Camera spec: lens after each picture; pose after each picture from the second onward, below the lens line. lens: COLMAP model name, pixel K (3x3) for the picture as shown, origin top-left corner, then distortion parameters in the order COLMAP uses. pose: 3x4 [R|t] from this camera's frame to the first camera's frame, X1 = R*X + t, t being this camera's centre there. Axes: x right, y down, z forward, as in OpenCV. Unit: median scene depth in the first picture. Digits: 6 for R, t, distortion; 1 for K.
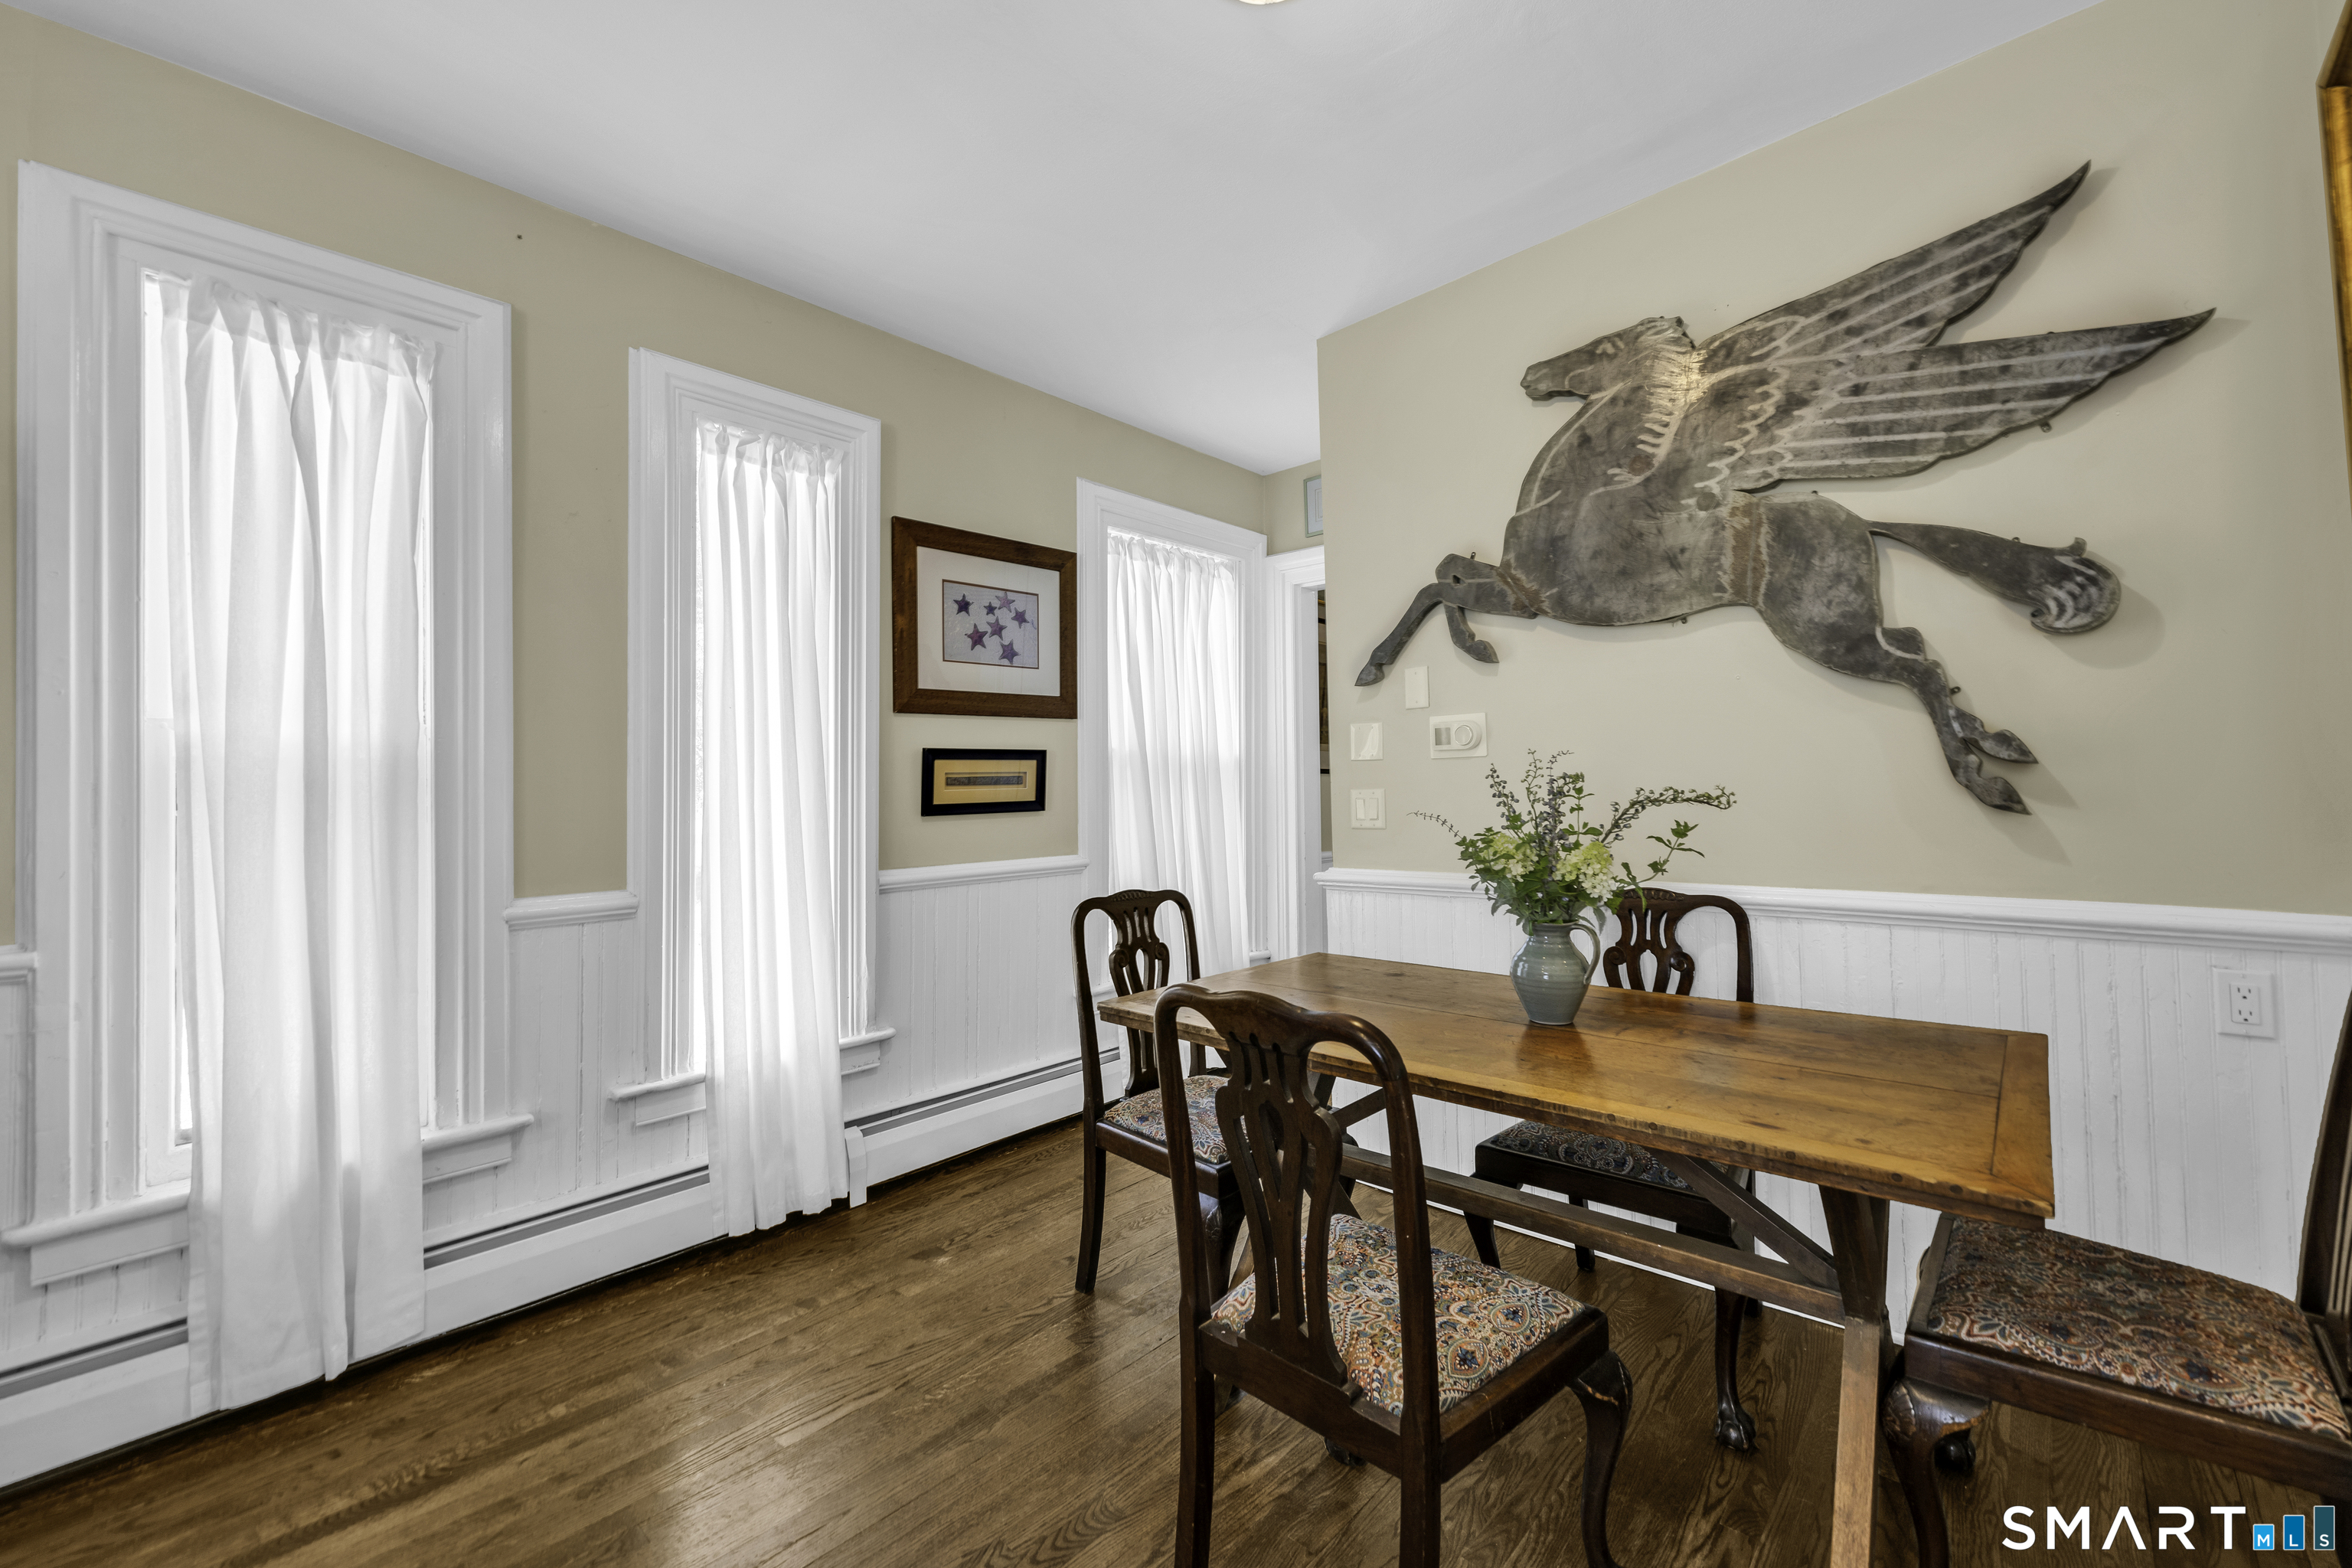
lens RADIAL K [[939.9, 0, 1176.9], [0, 939.9, 771.5], [0, 0, 1]] dist [0.000731, 0.000068]
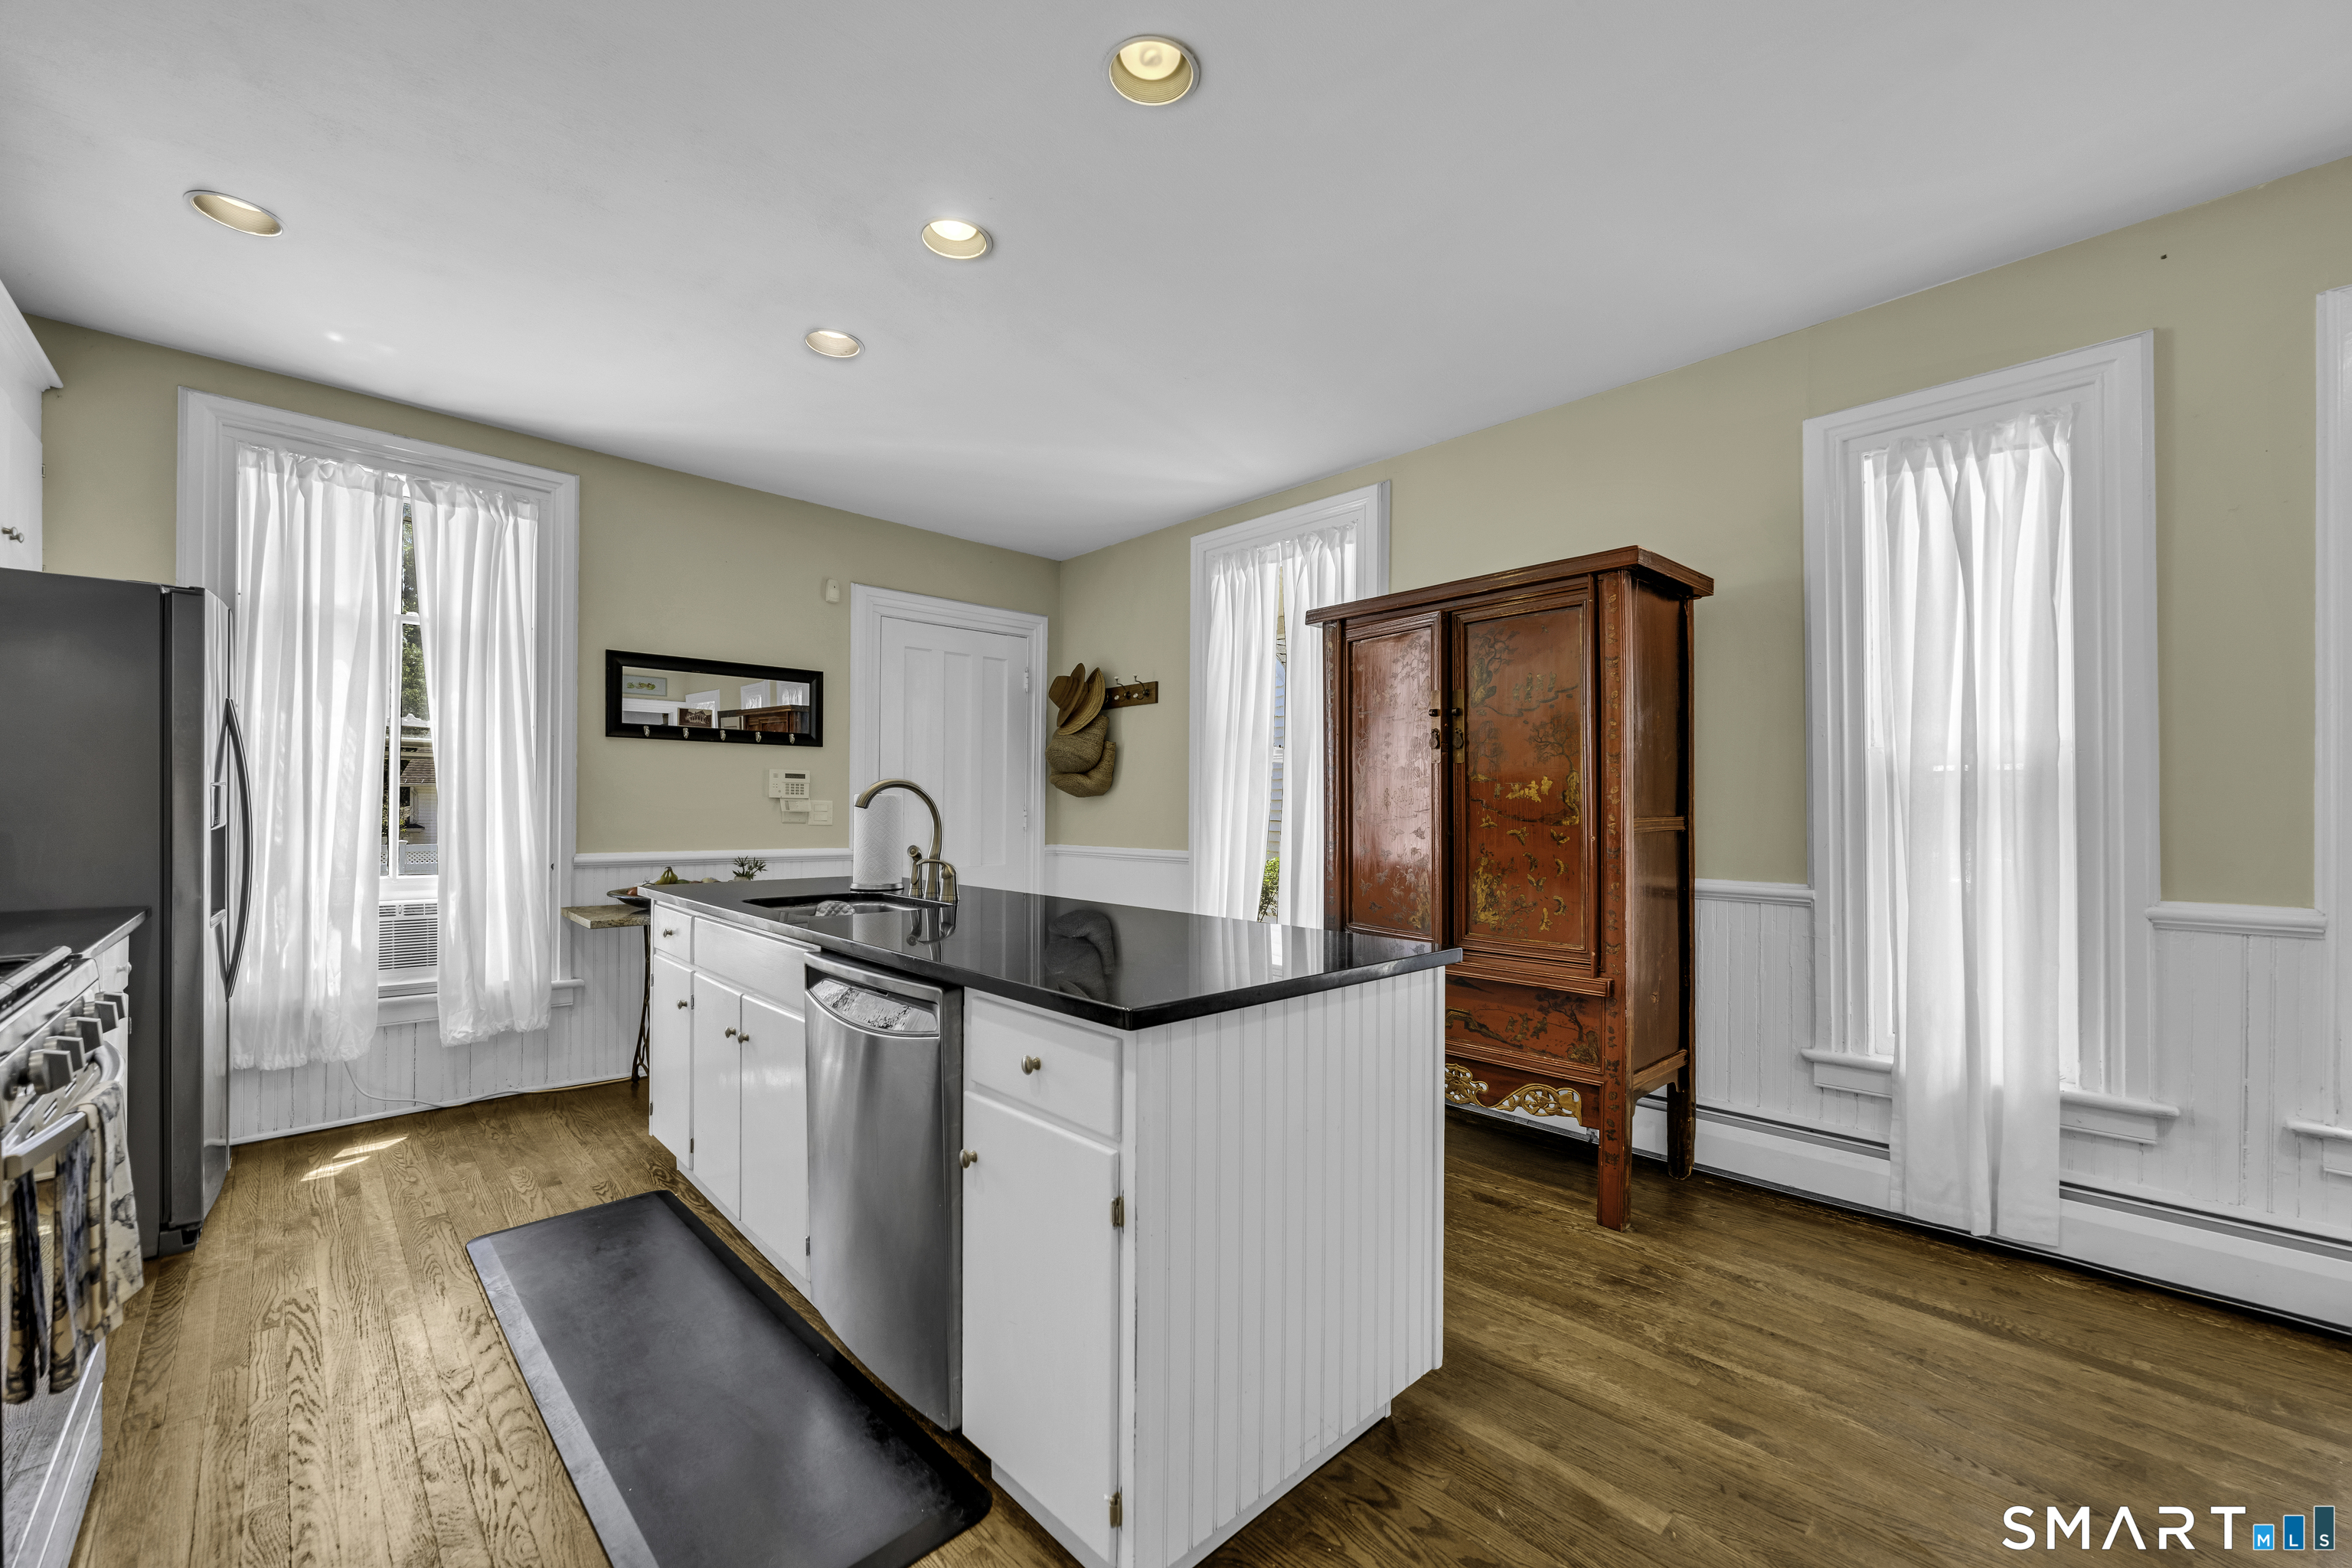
lens RADIAL K [[939.9, 0, 1176.5], [0, 939.9, 792.5], [0, 0, 1]] dist [0.000731, 0.000068]
pose [[-0.046228, 0.011816, -0.998861, 0.447112], [0.025989, 0.999606, 0.010622, -0.026238], [0.998593, -0.025468, -0.046517, -0.051926]]
